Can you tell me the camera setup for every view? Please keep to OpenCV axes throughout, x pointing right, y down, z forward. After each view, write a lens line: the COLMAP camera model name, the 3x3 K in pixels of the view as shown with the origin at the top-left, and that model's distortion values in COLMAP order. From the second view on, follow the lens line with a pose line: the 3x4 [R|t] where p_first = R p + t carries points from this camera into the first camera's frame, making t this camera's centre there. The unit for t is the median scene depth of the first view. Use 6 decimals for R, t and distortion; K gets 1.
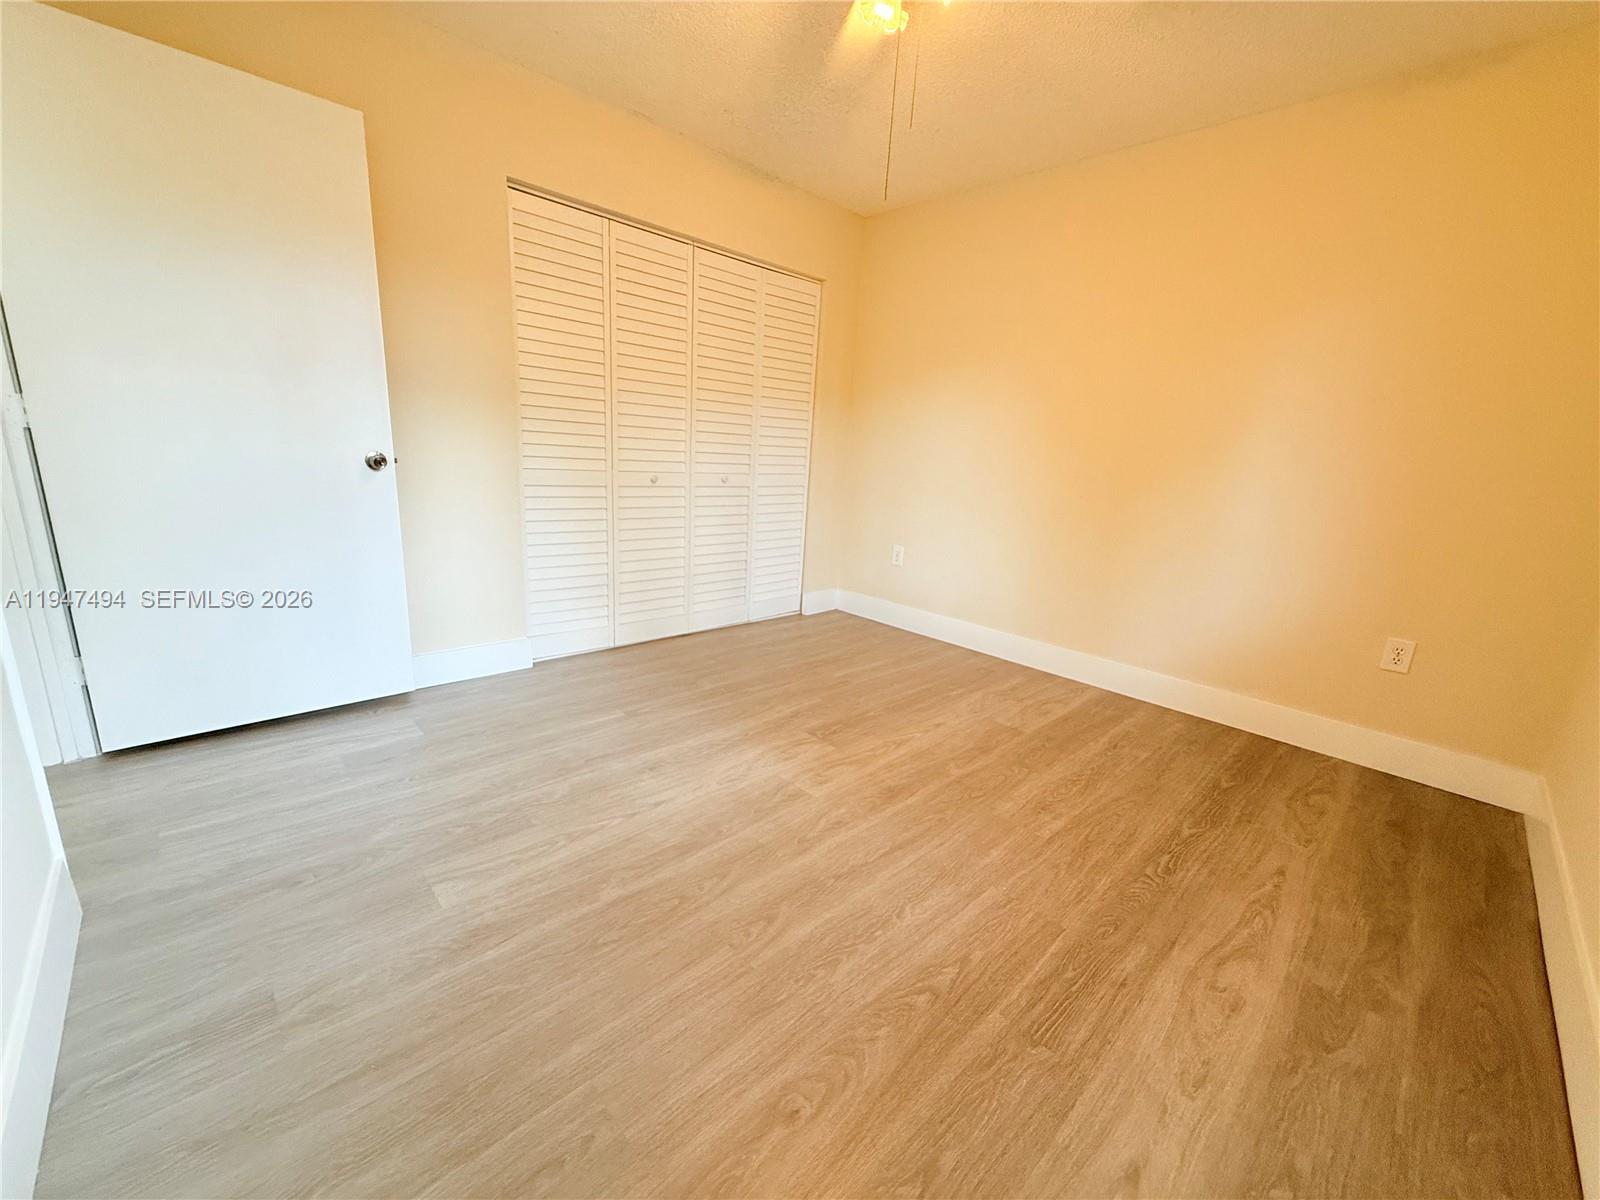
lens RADIAL K [[641.8, 0, 794.3], [0, 641.8, 594.5], [0, 0, 1]] dist [0.001470, -0.000308]
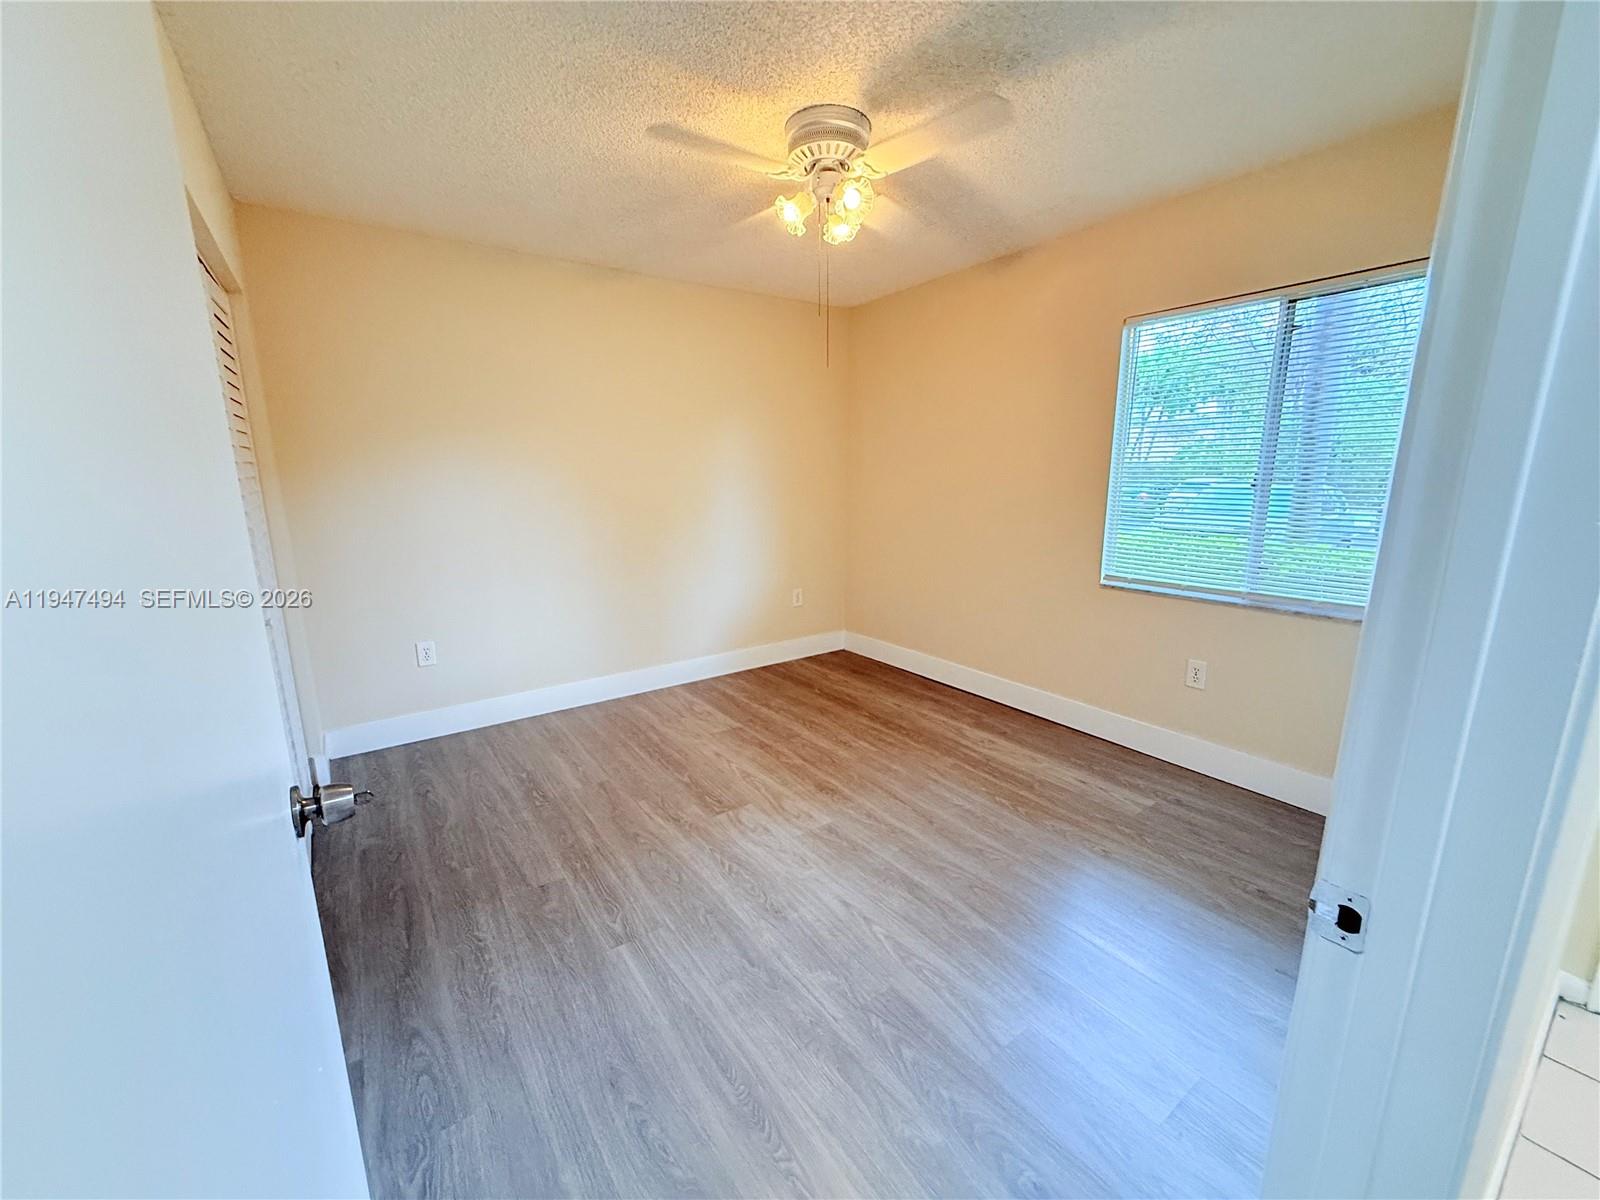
lens RADIAL K [[641.8, 0, 796.2], [0, 641.8, 591.6], [0, 0, 1]] dist [0.001470, -0.000308]
pose [[0.139176, -0.245489, 0.959357, -0.976297], [0.237152, 0.948857, 0.208399, -0.351362], [-0.961451, 0.198510, 0.190276, 0.685908]]
